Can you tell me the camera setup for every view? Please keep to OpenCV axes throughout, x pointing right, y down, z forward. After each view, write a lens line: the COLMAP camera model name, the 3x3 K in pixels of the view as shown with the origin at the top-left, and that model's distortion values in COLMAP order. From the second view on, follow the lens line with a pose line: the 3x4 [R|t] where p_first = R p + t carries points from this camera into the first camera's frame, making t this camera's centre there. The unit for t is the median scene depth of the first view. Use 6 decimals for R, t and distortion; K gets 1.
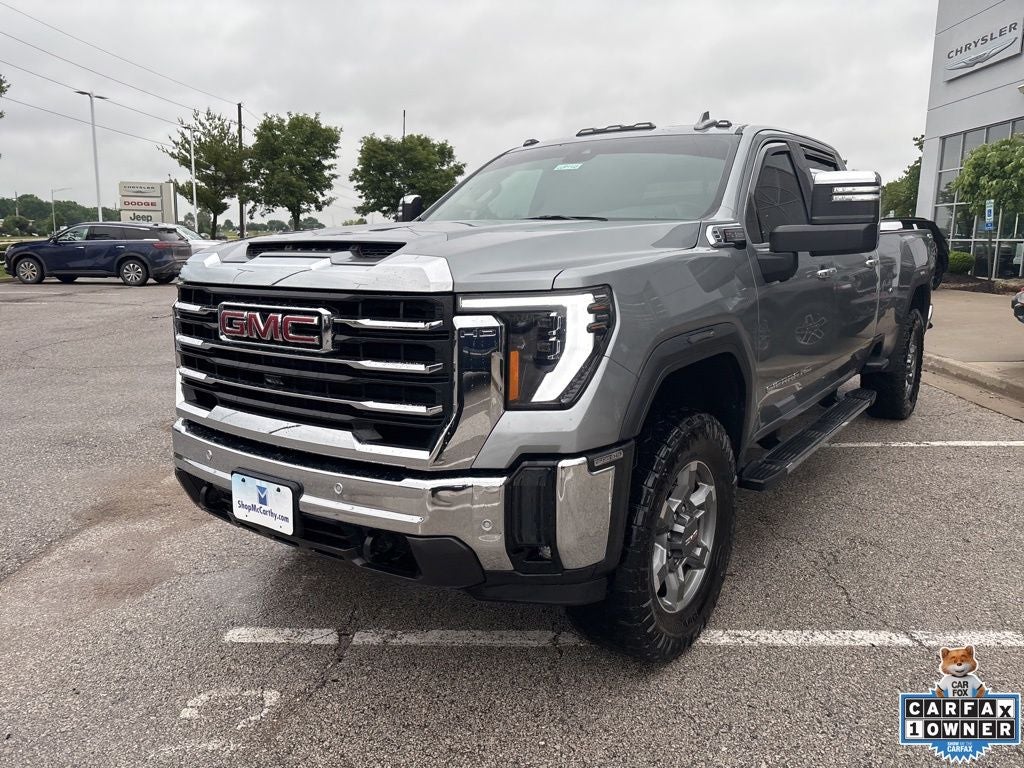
lens RADIAL K [[779.2, 0, 511.3], [0, 779.2, 381.3], [0, 0, 1]] dist [0.018781, 0.003390]
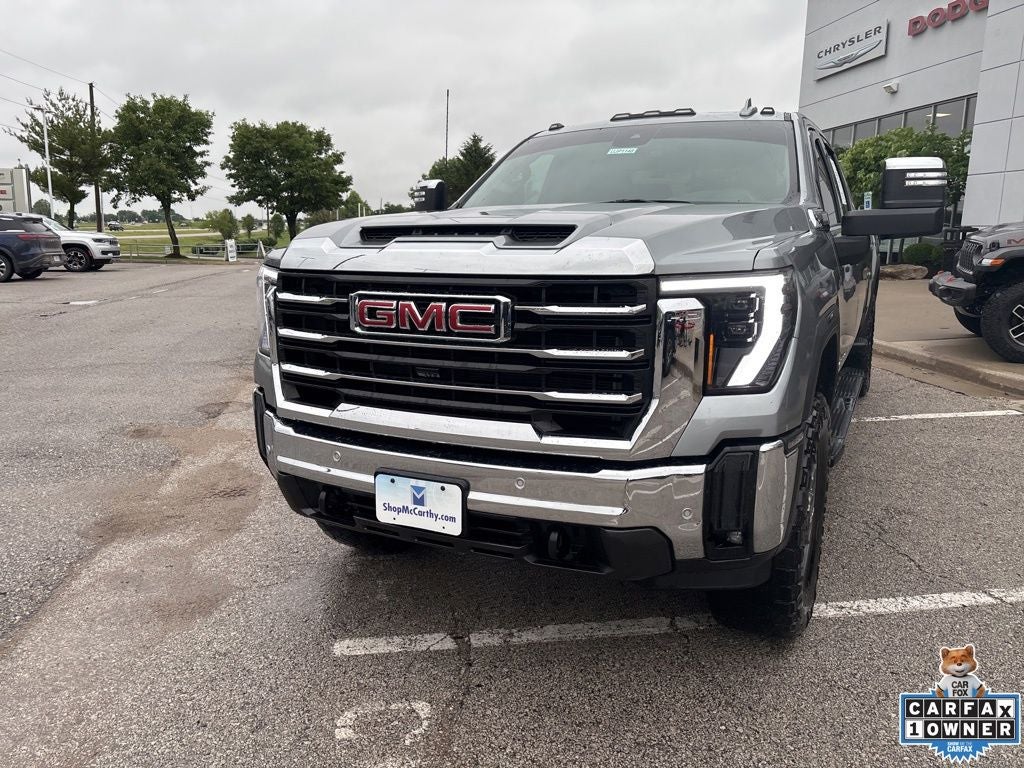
lens RADIAL K [[776.4, 0, 510.5], [0, 776.4, 388.7], [0, 0, 1]] dist [0.048169, -0.054941]
pose [[0.987146, -0.034395, 0.156079, -0.287331], [0.031300, 0.999262, 0.022248, -0.000429], [-0.156729, -0.017077, 0.987494, 0.048948]]
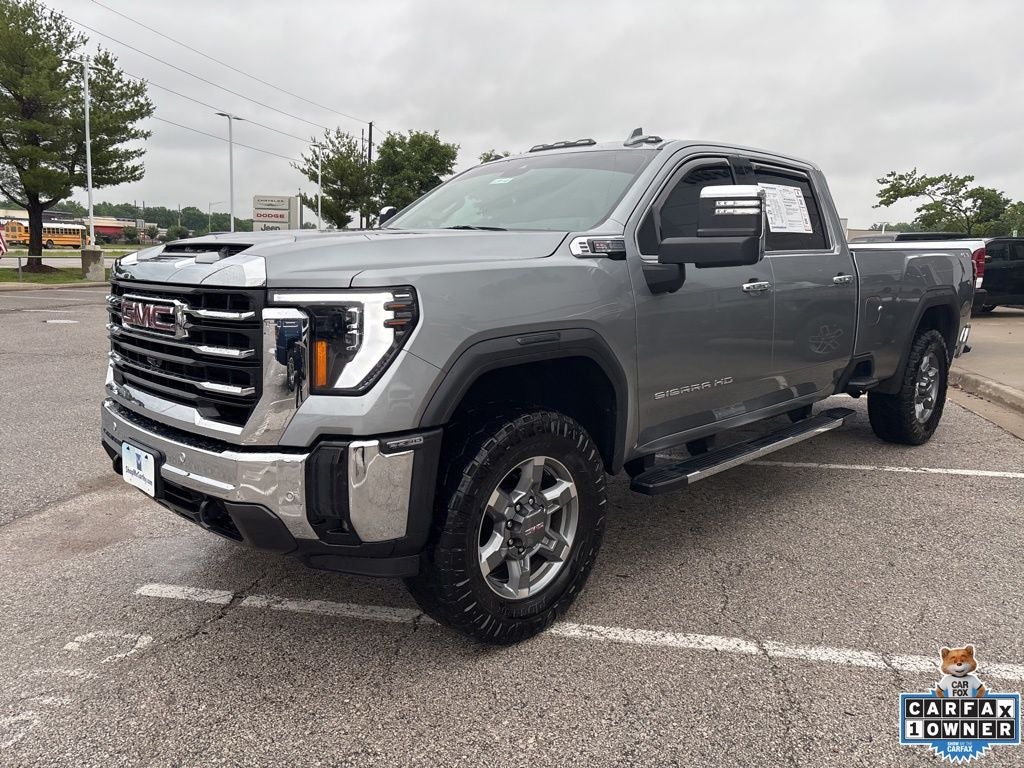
lens RADIAL K [[775.8, 0, 511.9], [0, 775.8, 379.8], [0, 0, 1]] dist [0.051972, -0.057843]
pose [[0.987082, 0.043051, -0.154326, 0.325623], [-0.046180, 0.998793, -0.016748, 0.015813], [0.153419, 0.023658, 0.987878, -0.045870]]
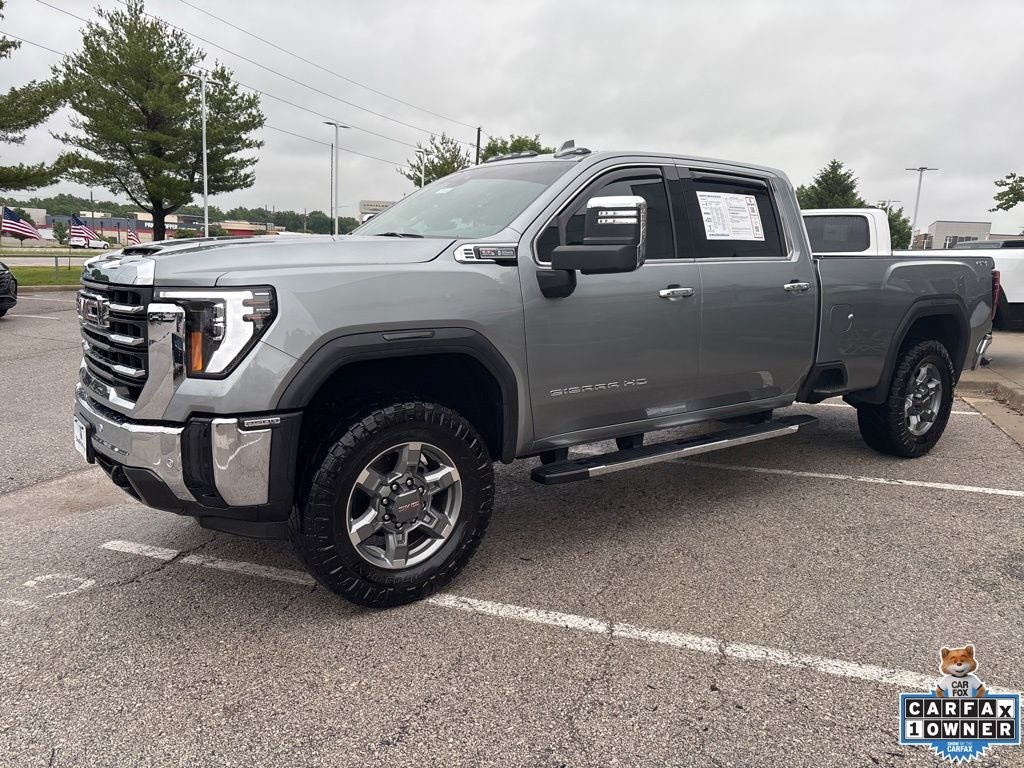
lens RADIAL K [[775.1, 0, 510.9], [0, 775.1, 395.5], [0, 0, 1]] dist [0.052989, -0.065777]
pose [[0.953044, 0.077766, -0.292678, 0.649736], [-0.079165, 0.996836, 0.007080, 0.010993], [0.292302, 0.016422, 0.956185, -0.071334]]
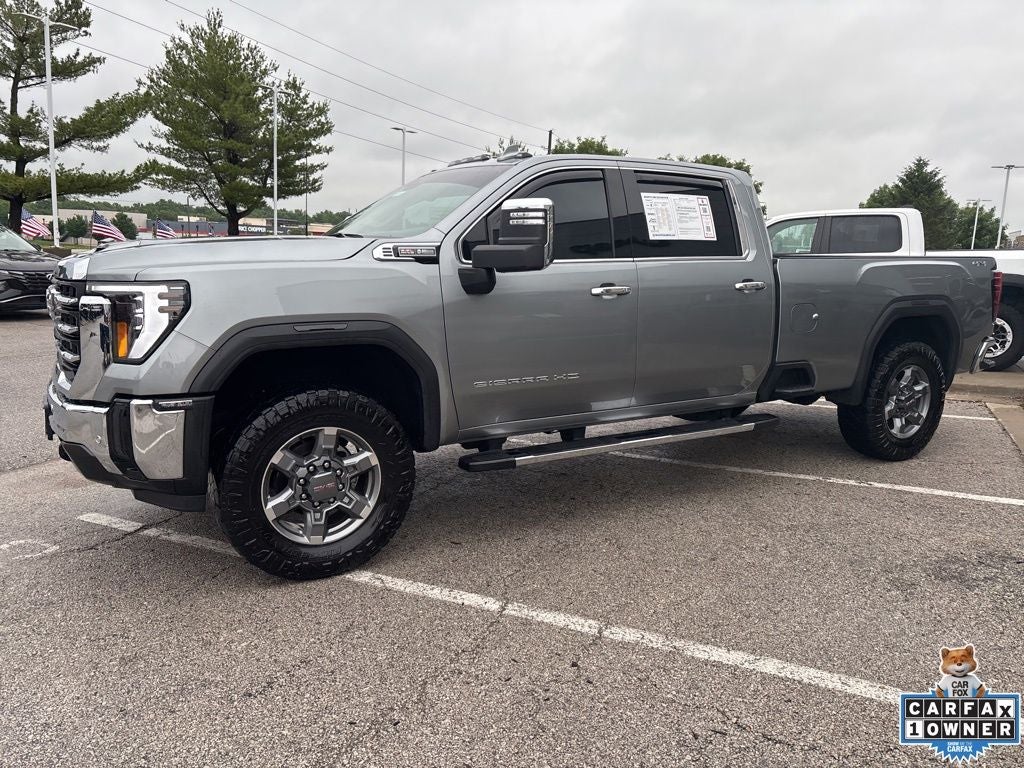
lens RADIAL K [[776.4, 0, 510.5], [0, 776.4, 388.7], [0, 0, 1]] dist [0.048169, -0.054941]
pose [[0.918015, 0.090393, -0.386106, 0.900963], [-0.096011, 0.995369, 0.004752, 0.005459], [0.384748, 0.032708, 0.922442, -0.049939]]
